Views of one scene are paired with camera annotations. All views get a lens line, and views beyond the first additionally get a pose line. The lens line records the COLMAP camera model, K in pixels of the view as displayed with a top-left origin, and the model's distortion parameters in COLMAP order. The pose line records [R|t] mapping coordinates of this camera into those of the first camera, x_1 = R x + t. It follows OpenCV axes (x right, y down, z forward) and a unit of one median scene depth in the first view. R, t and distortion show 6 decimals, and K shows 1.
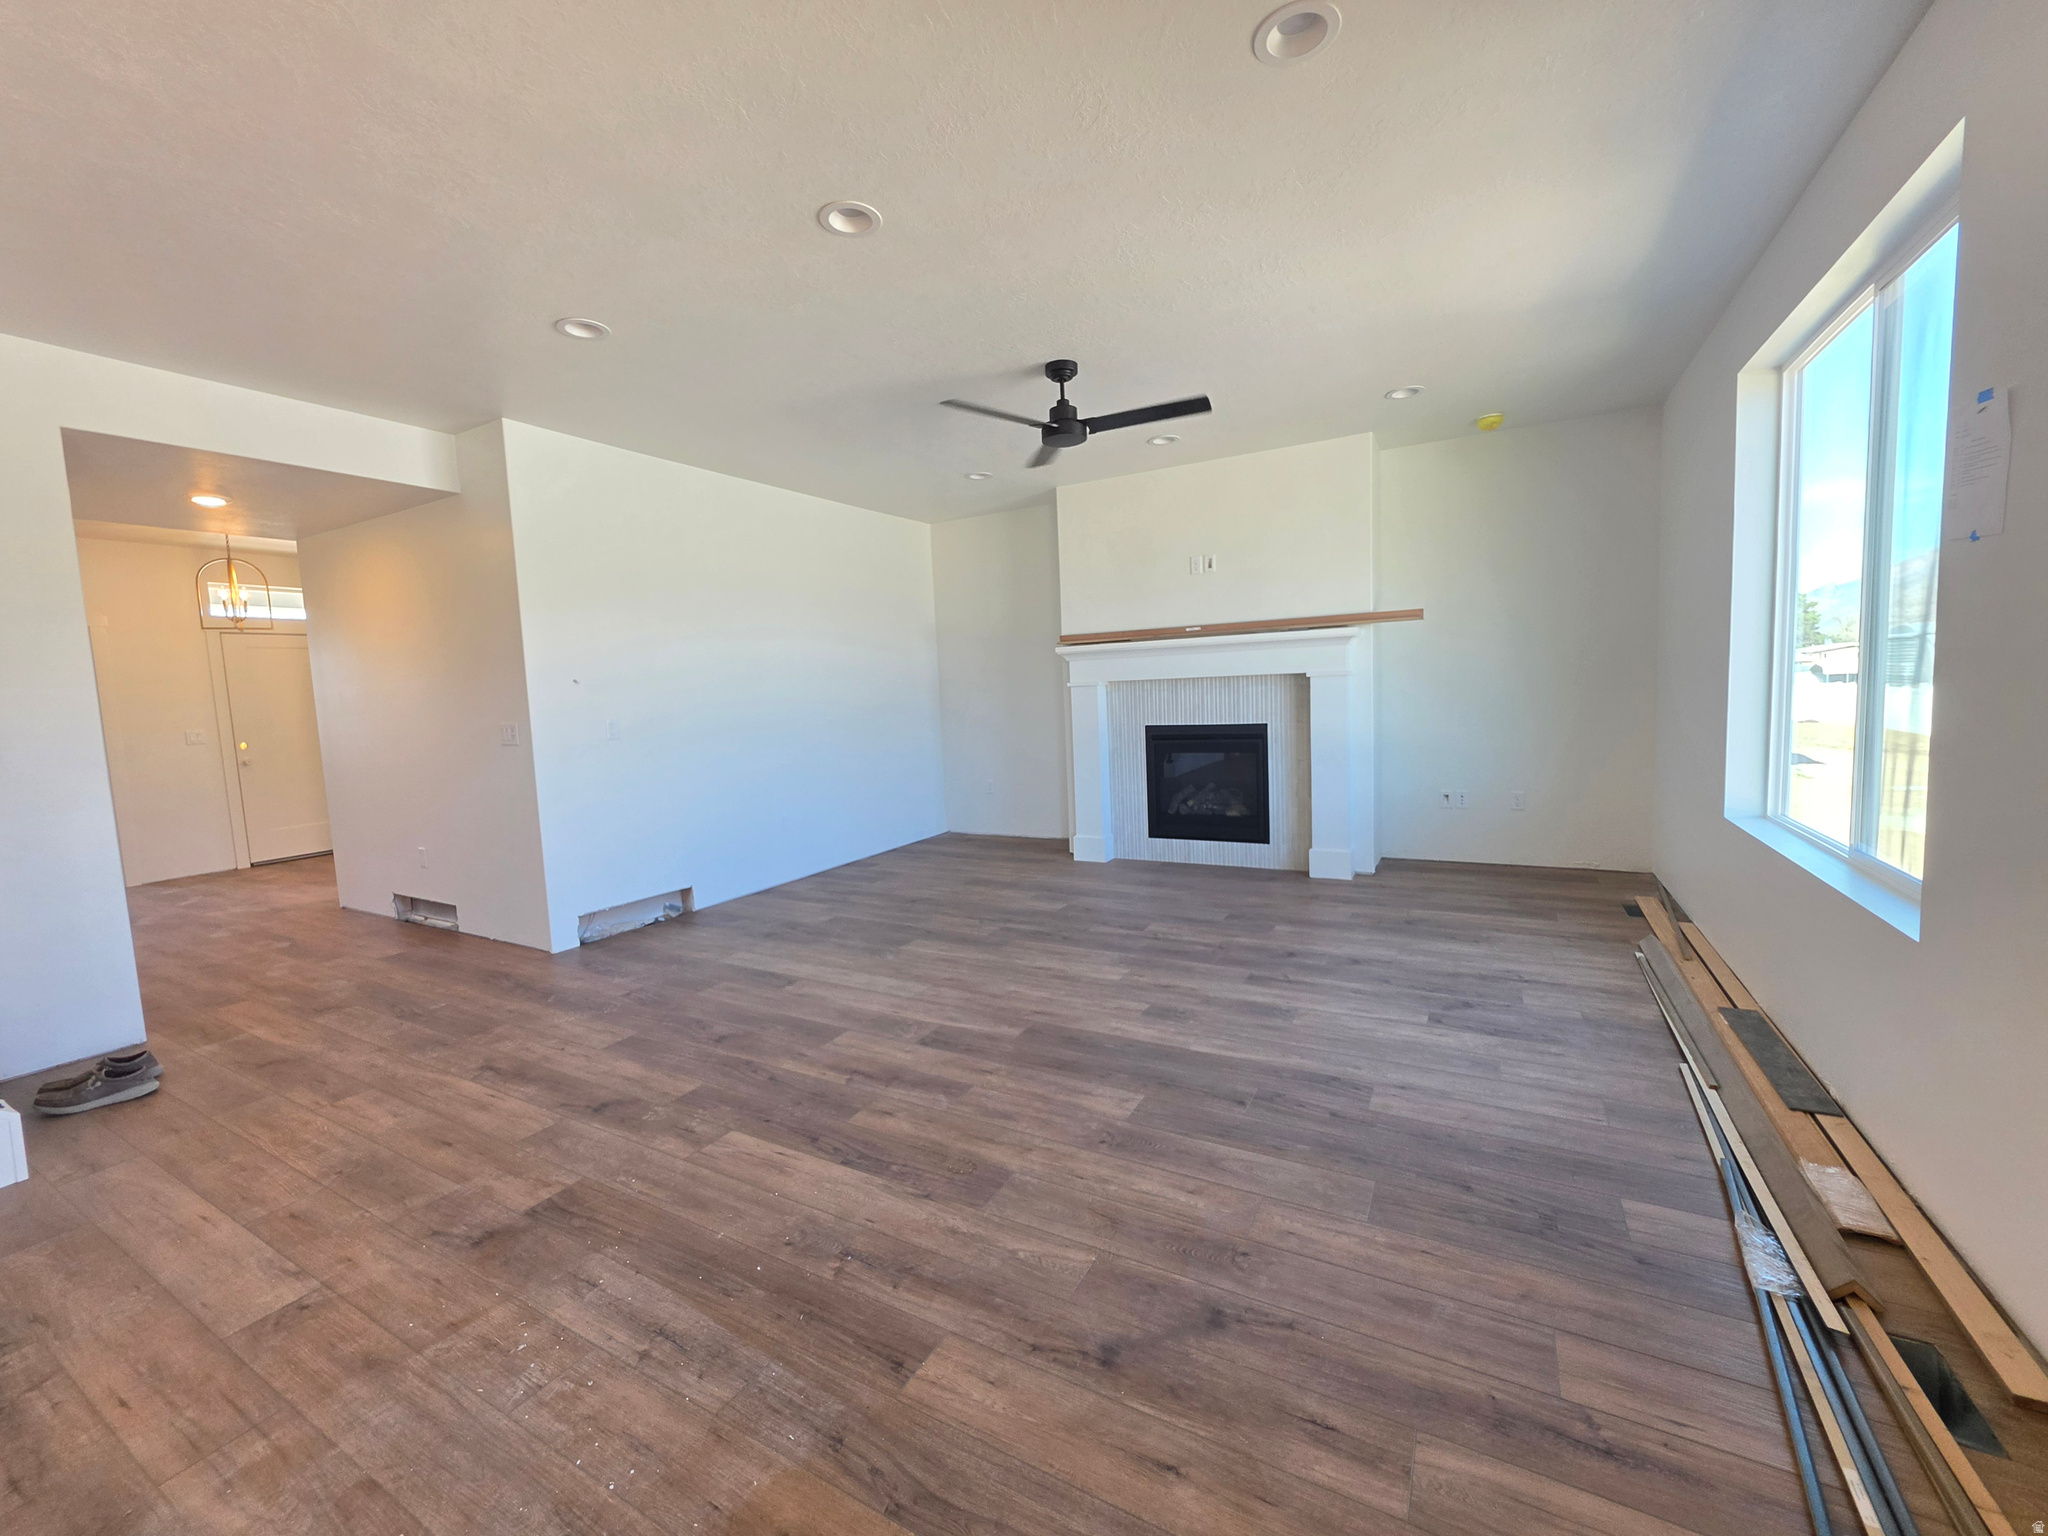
lens RADIAL K [[822.8, 0, 1020.4], [0, 822.8, 766.3], [0, 0, 1]] dist [-0.004713, 0.001046]
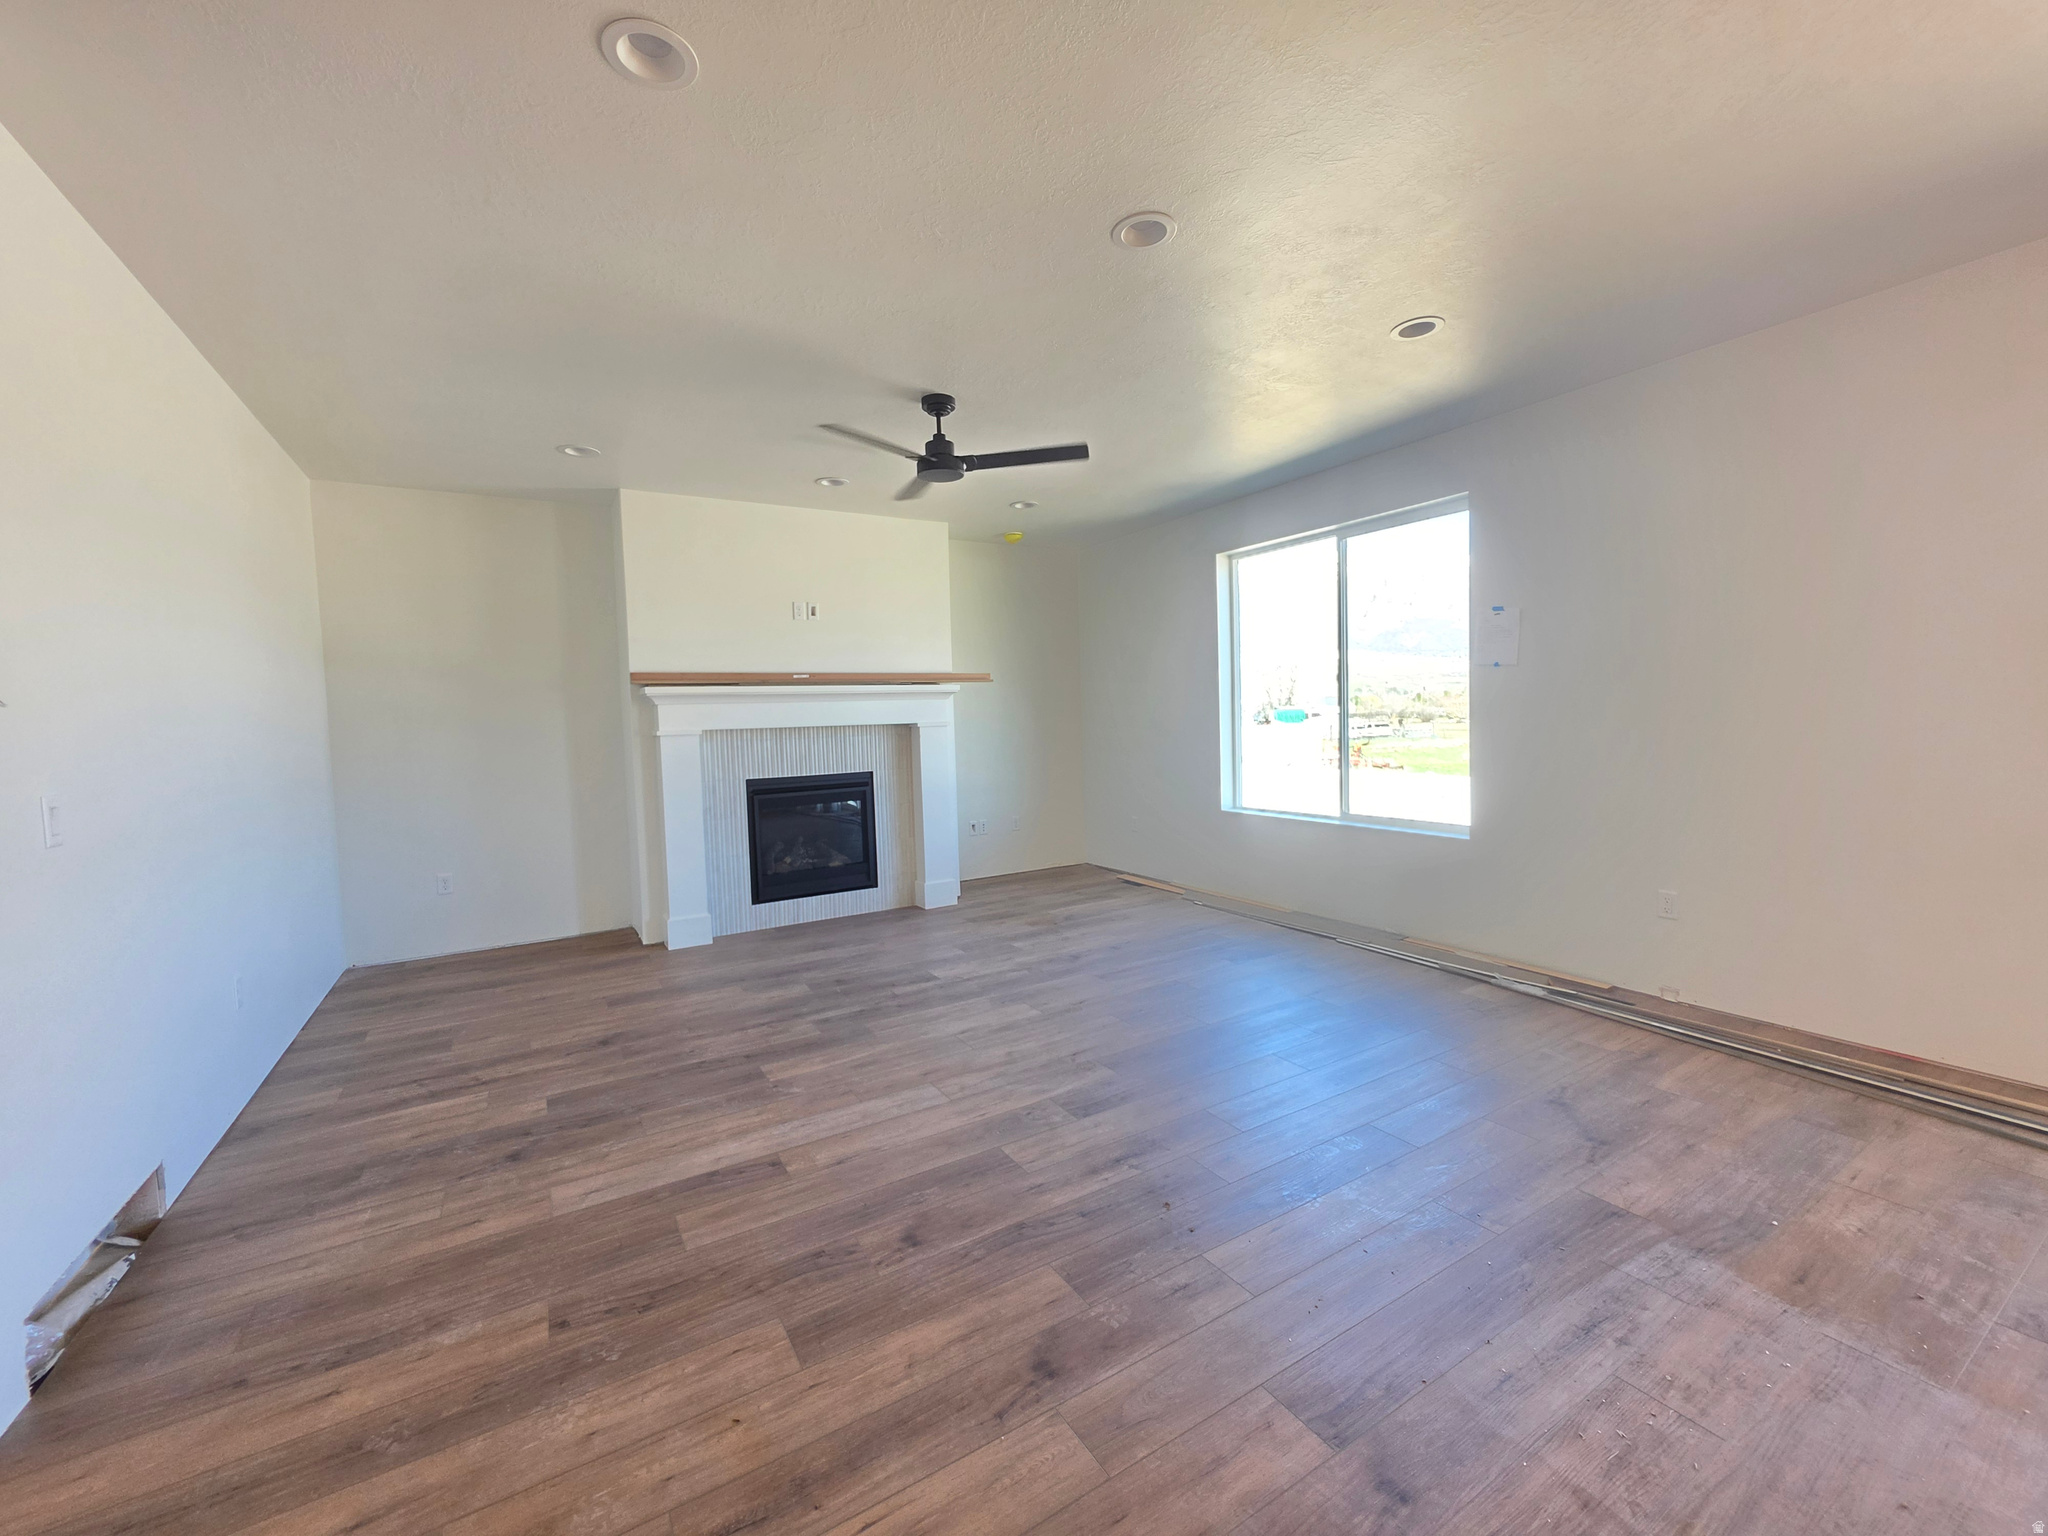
lens RADIAL K [[822.8, 0, 1021.4], [0, 822.8, 762.7], [0, 0, 1]] dist [-0.004713, 0.001046]
pose [[0.492662, -0.019574, 0.870001, -0.675020], [0.092034, 0.995312, -0.029724, -0.018985], [-0.865340, 0.094713, 0.492154, 0.423465]]
